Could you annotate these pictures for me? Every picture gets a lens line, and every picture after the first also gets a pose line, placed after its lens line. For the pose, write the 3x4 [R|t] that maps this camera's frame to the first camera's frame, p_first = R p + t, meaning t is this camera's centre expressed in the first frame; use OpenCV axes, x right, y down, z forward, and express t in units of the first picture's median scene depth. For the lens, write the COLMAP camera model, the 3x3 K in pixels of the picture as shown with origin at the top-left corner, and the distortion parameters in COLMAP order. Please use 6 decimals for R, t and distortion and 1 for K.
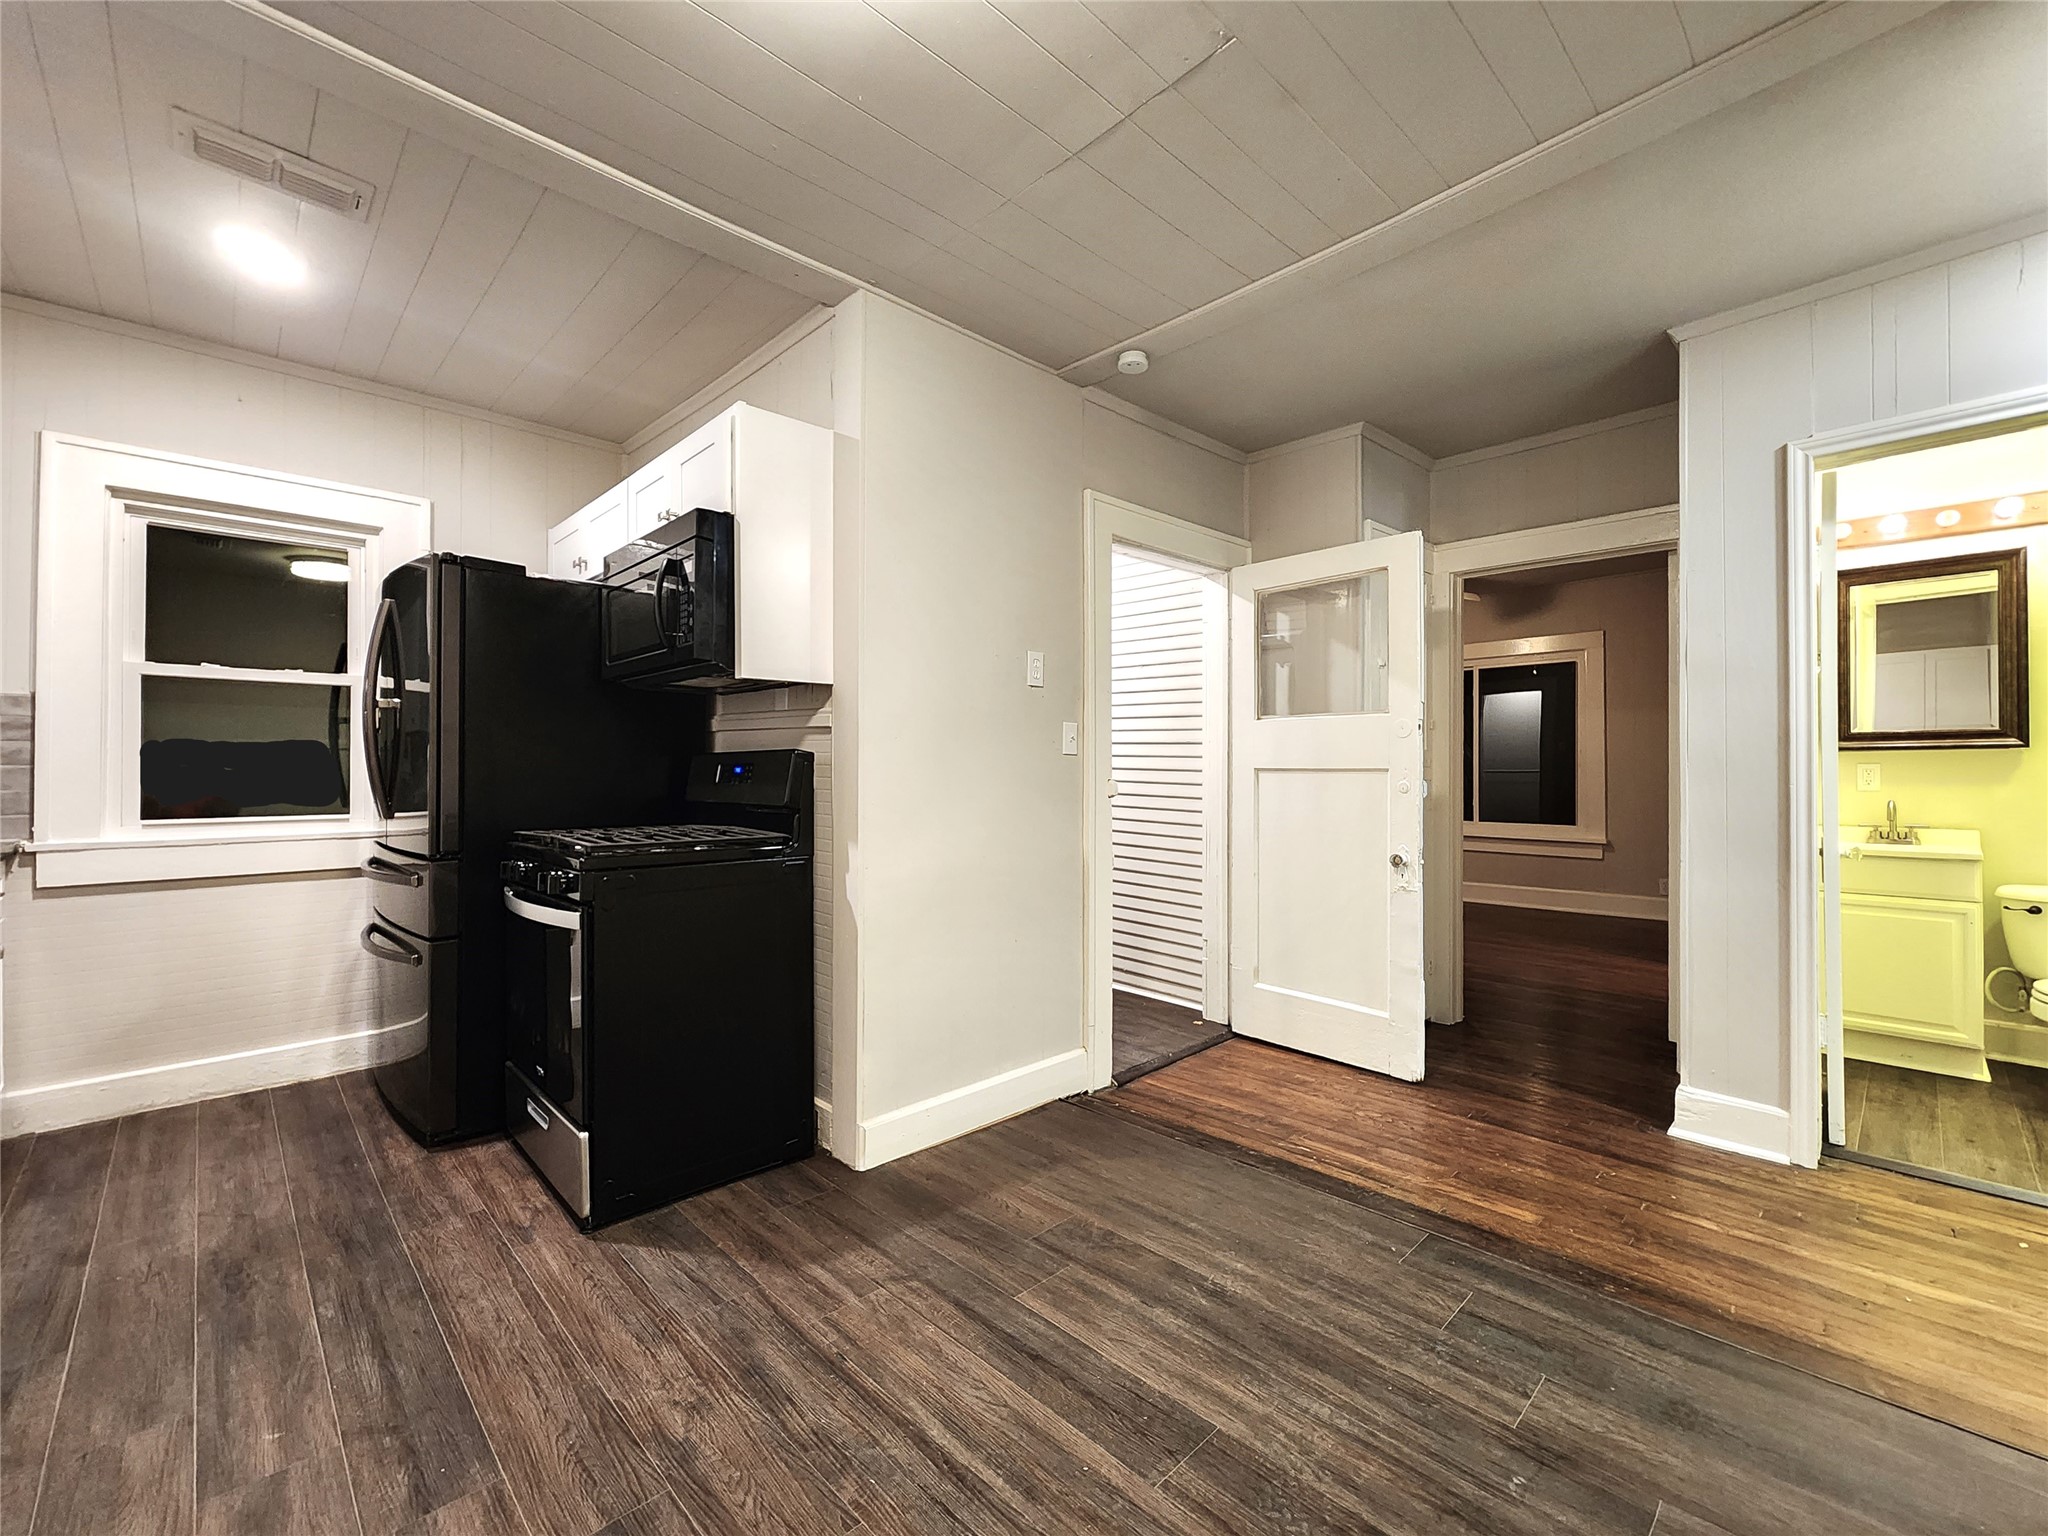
lens RADIAL K [[846.3, 0, 1031.8], [0, 846.3, 773.2], [0, 0, 1]] dist [0.000318, -0.000207]
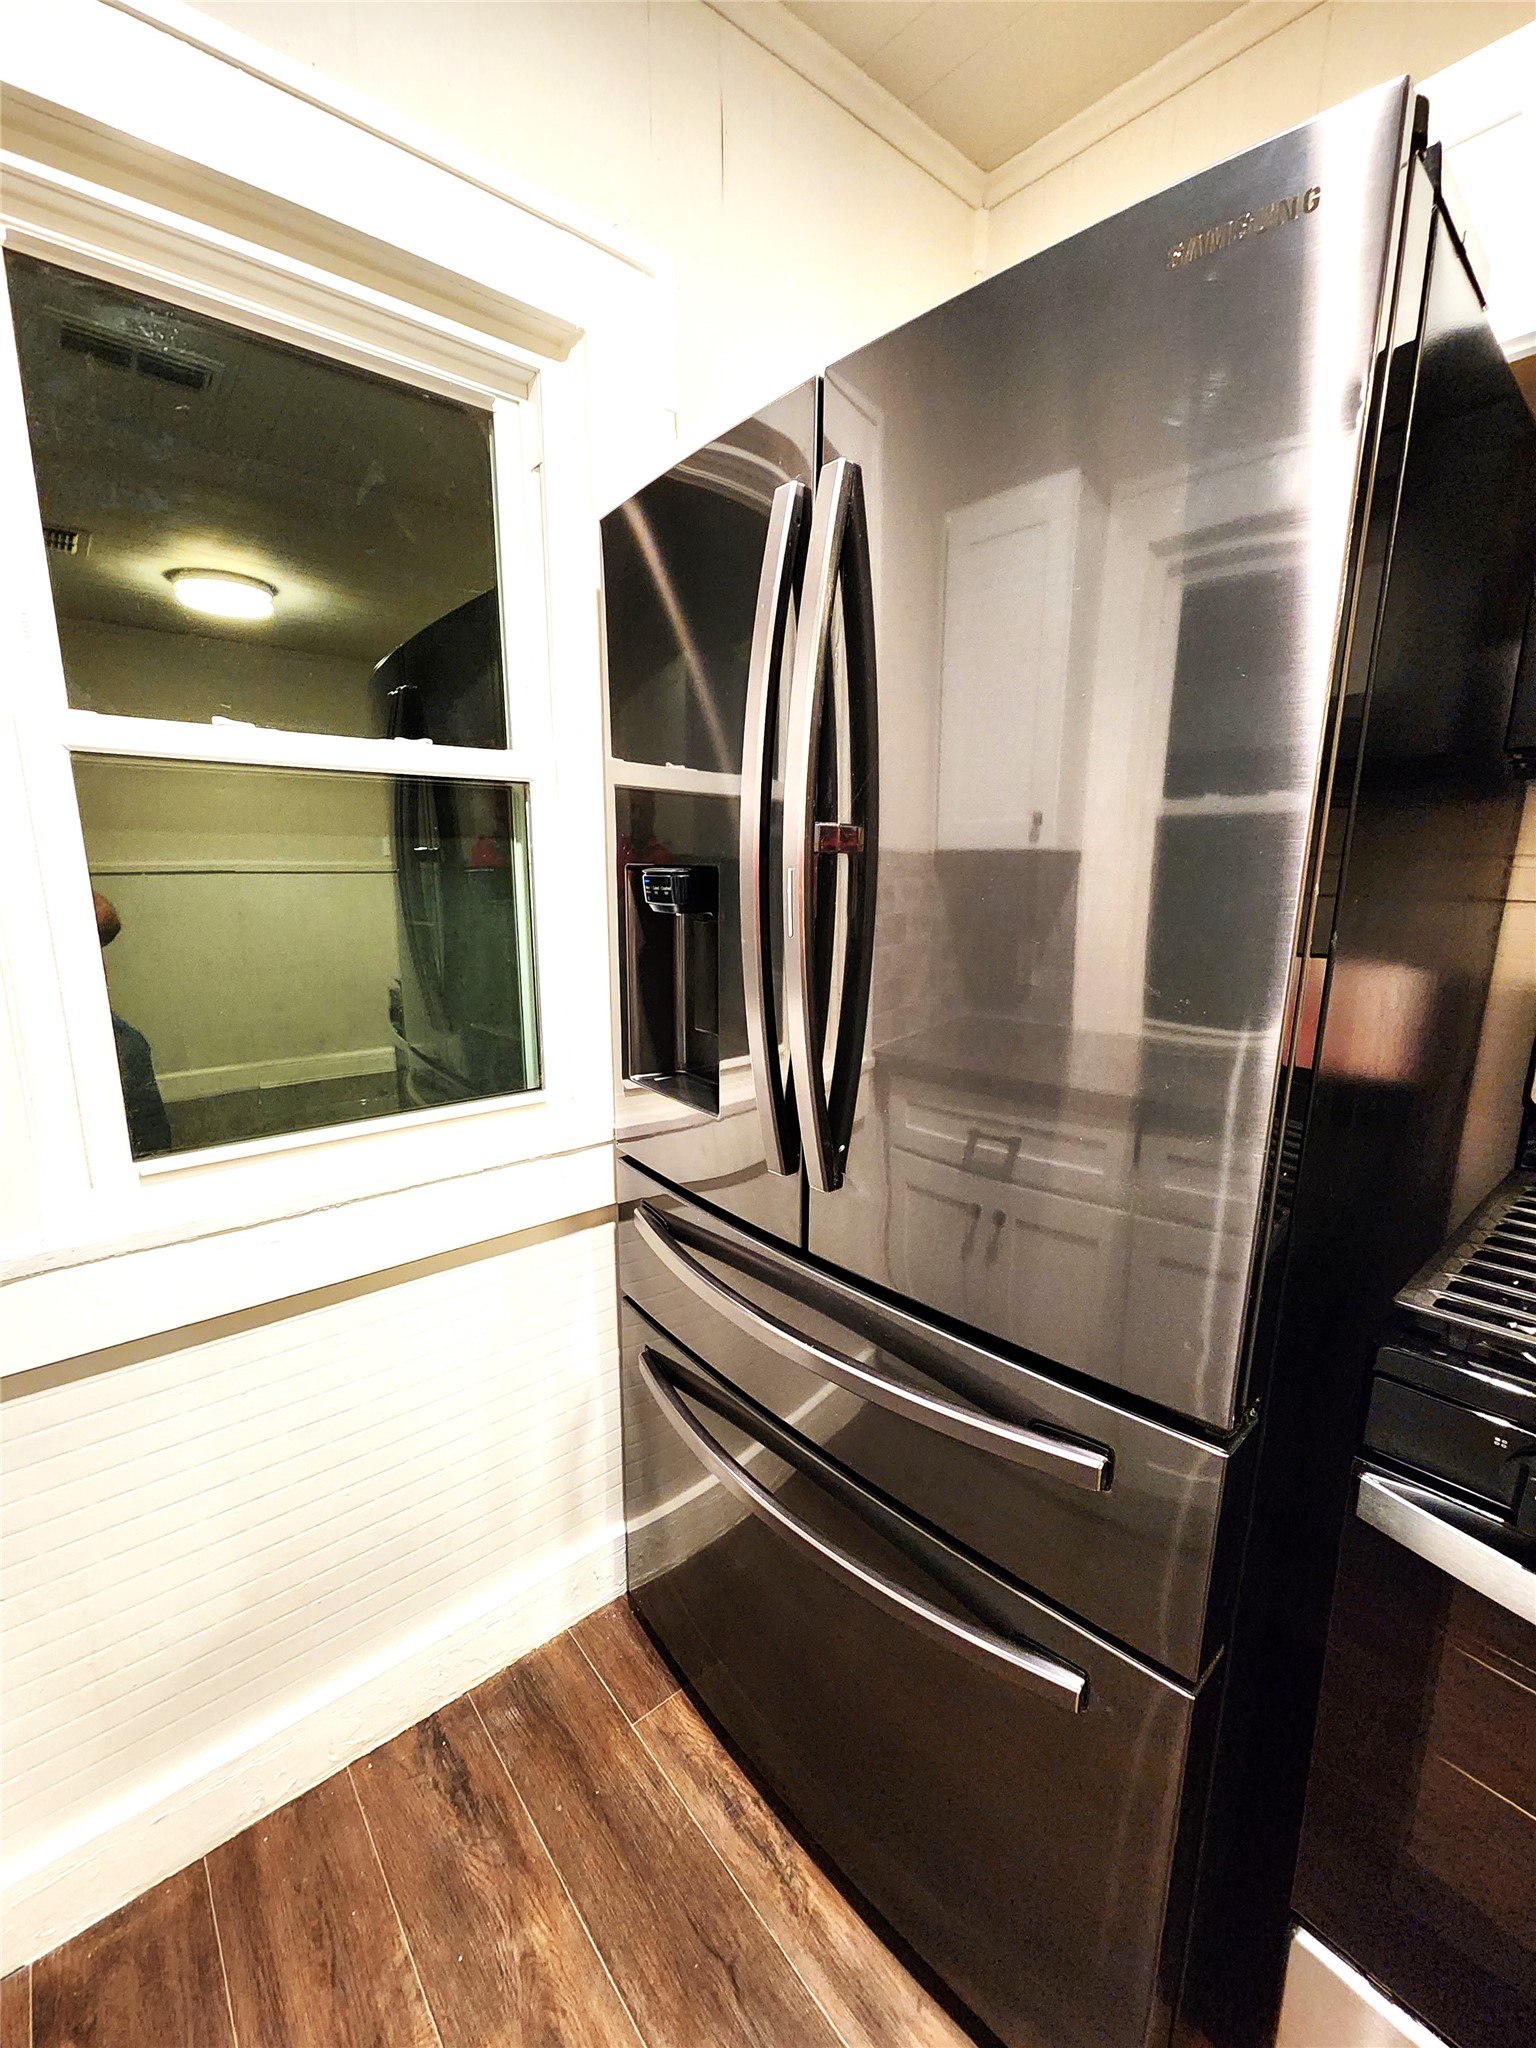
lens RADIAL K [[846.3, 0, 761.2], [0, 846.3, 1024.4], [0, 0, 1]] dist [0.000318, -0.000207]
pose [[0.997147, 0.015032, -0.073971, -0.705789], [-0.000379, 0.980955, 0.194235, -0.069736], [0.075482, -0.193652, 0.978162, 0.627769]]
